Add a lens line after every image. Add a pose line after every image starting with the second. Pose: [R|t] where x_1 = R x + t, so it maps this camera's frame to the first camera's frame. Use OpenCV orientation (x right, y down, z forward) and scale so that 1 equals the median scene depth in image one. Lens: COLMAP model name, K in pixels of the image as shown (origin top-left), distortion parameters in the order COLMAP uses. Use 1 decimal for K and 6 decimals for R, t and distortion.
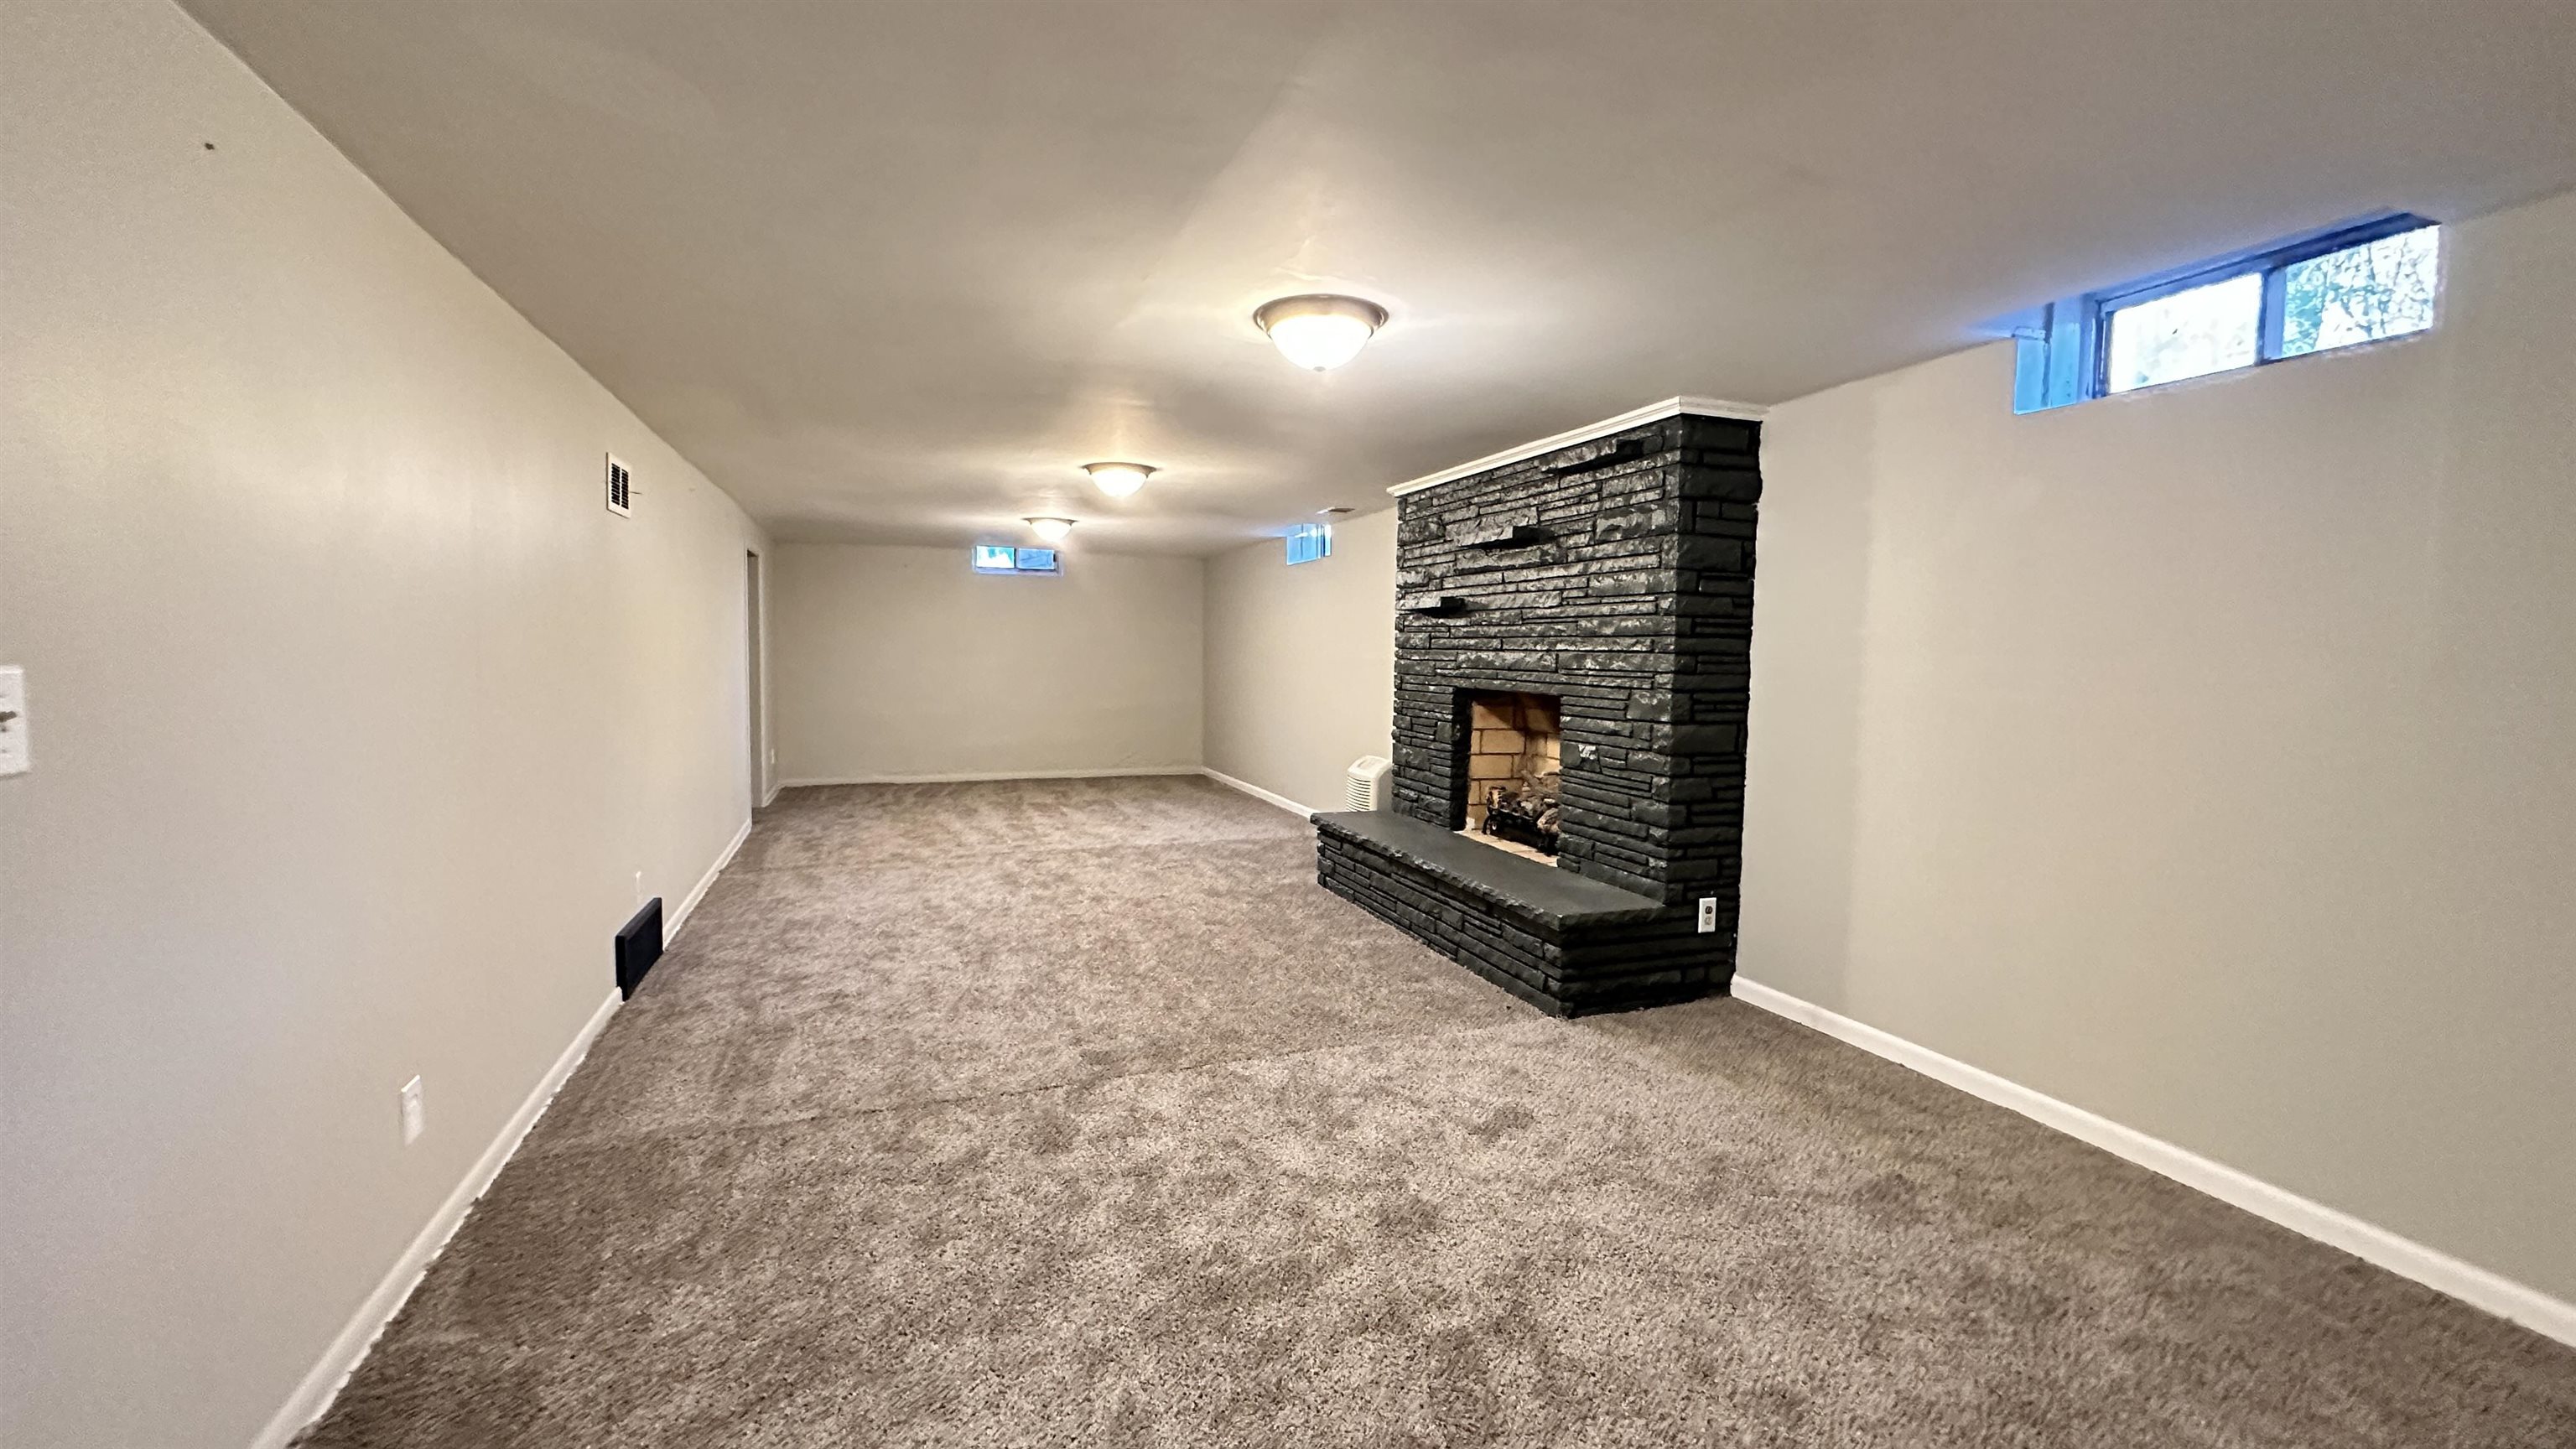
lens RADIAL K [[1030.7, 0, 1288.0], [0, 1030.7, 724.5], [0, 0, 1]] dist [-0.000485, 0.000638]
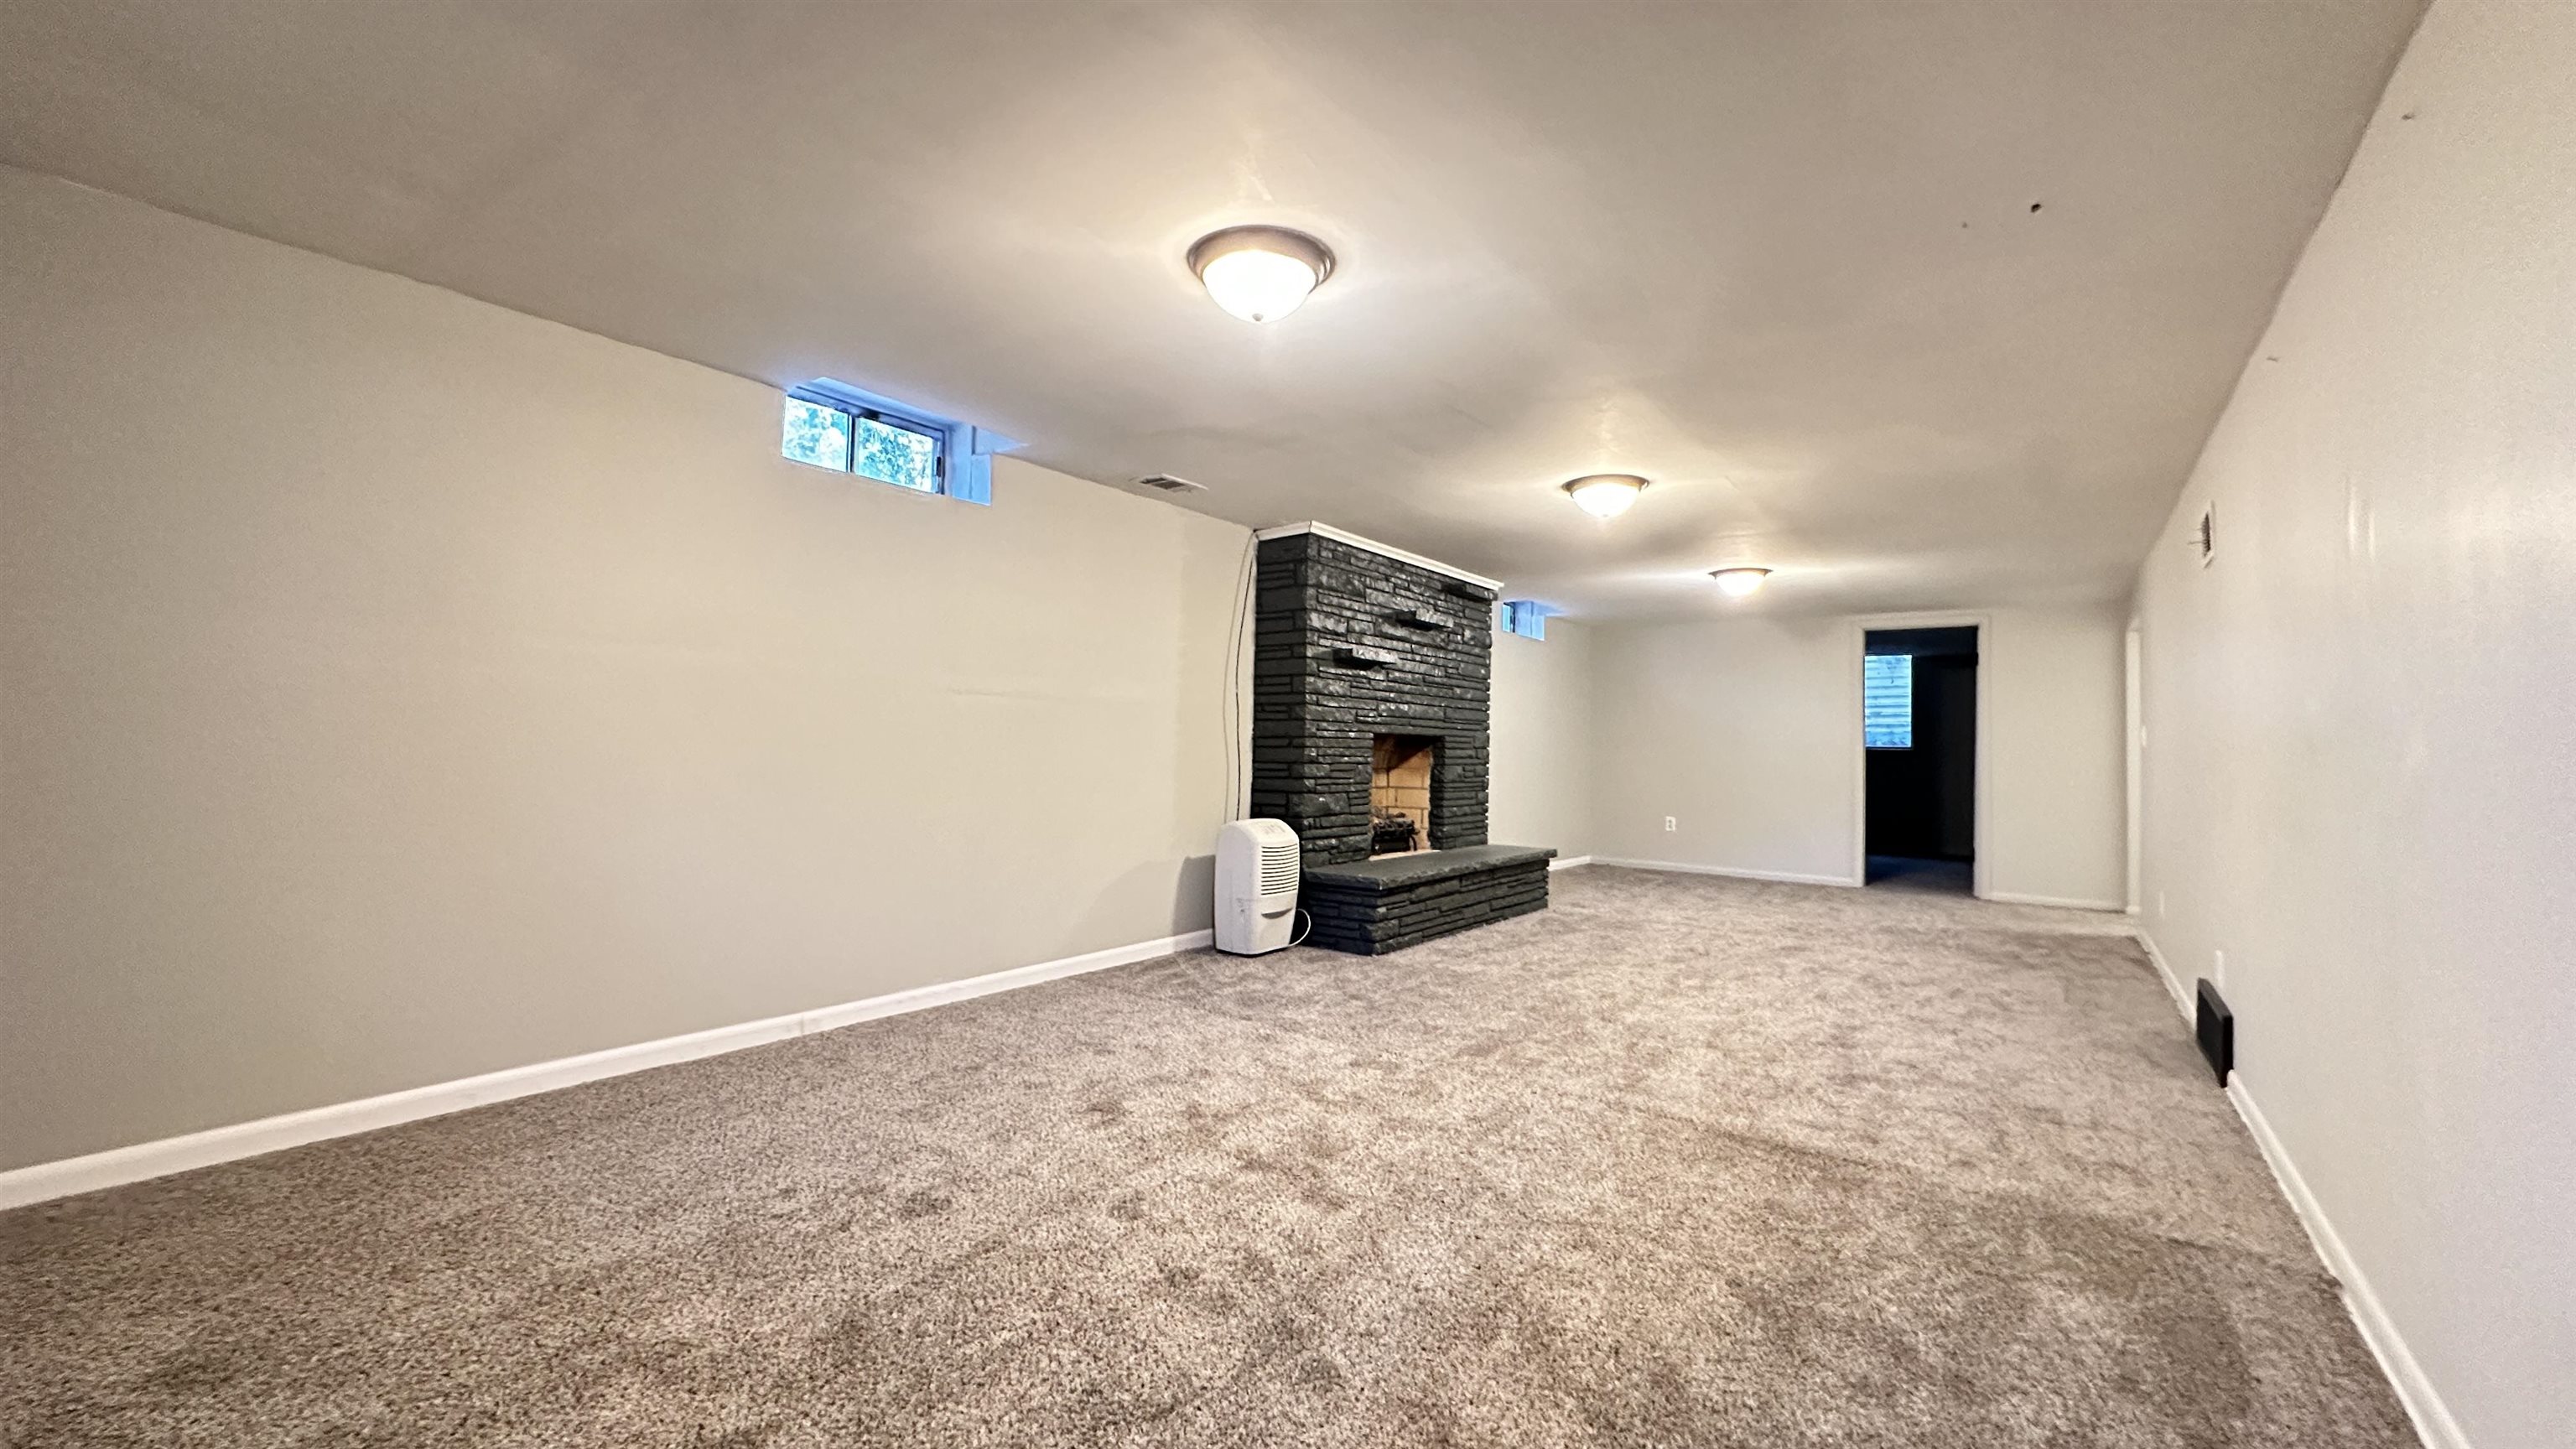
lens RADIAL K [[1030.7, 0, 1288.0], [0, 1030.7, 724.5], [0, 0, 1]] dist [-0.000485, 0.000638]
pose [[-0.533606, -0.004183, 0.845723, -0.753175], [0.034687, 0.999038, 0.026827, -0.079514], [-0.845021, 0.043650, -0.532948, 1.689077]]
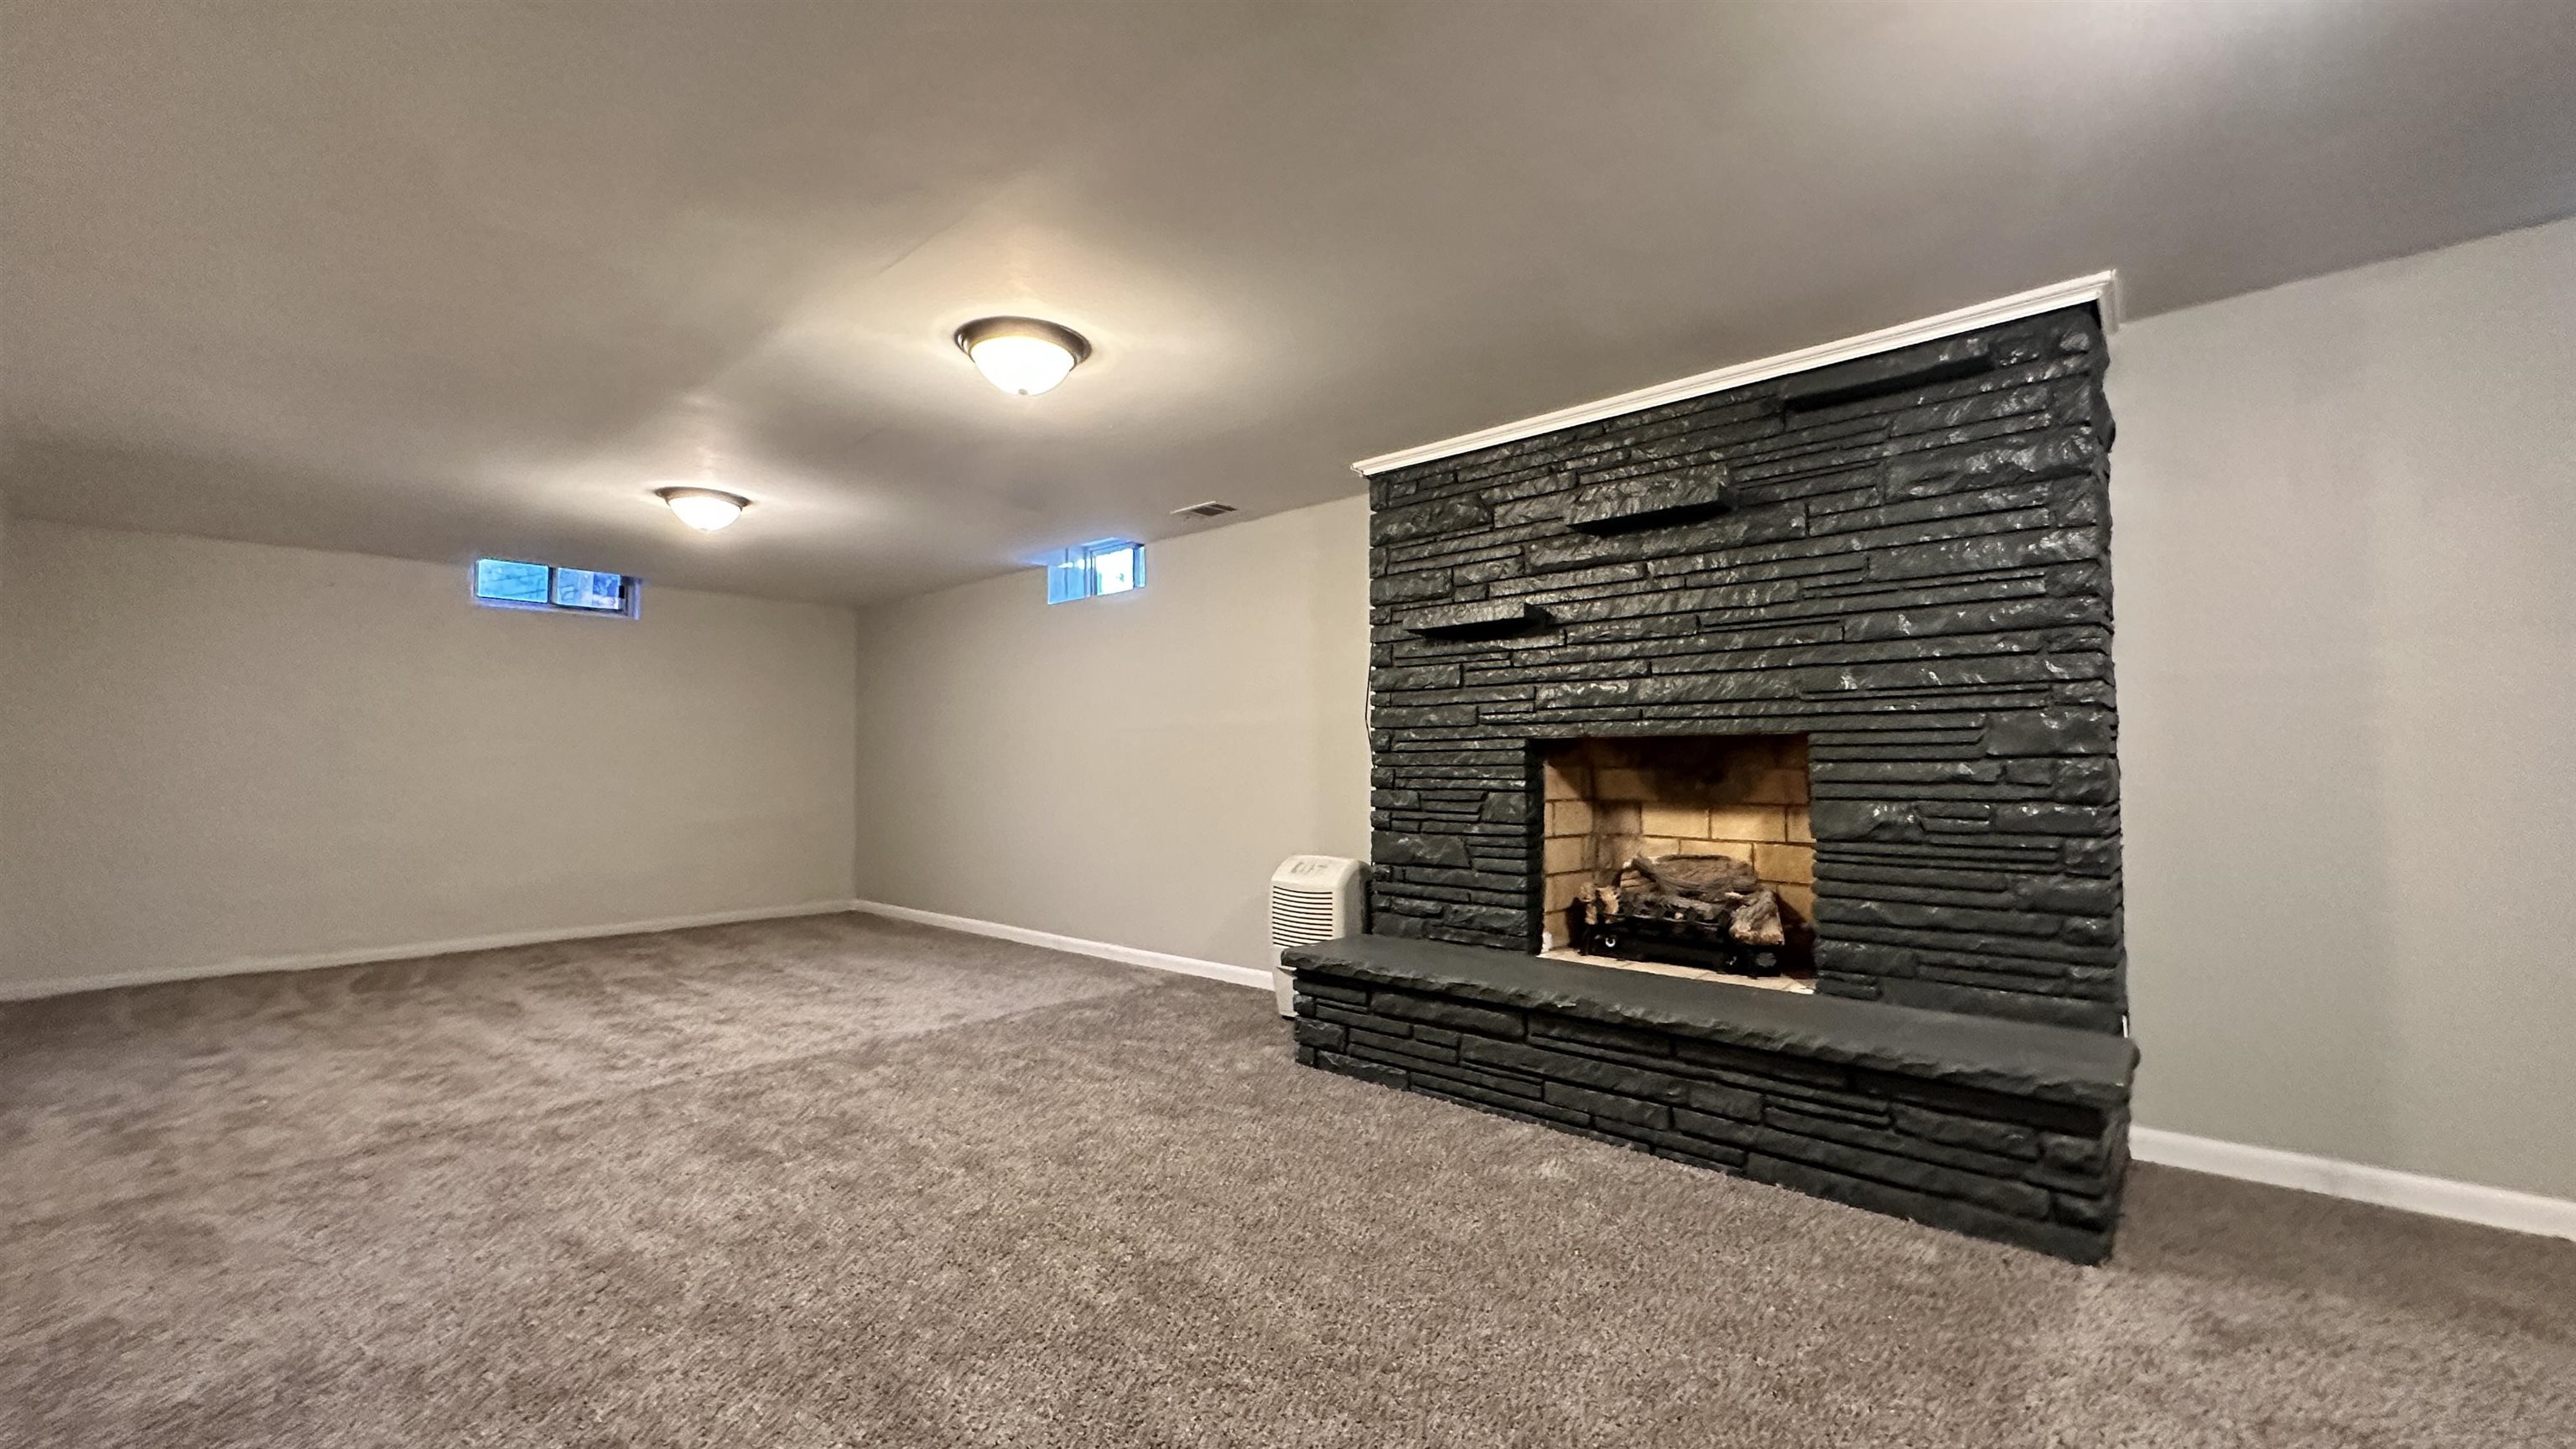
lens RADIAL K [[1030.7, 0, 1288.0], [0, 1030.7, 724.5], [0, 0, 1]] dist [-0.000485, 0.000638]
pose [[0.892126, -0.001939, 0.451783, -0.285345], [0.051389, 0.993936, -0.097210, 0.011875], [-0.448855, 0.109940, 0.886816, 0.470182]]
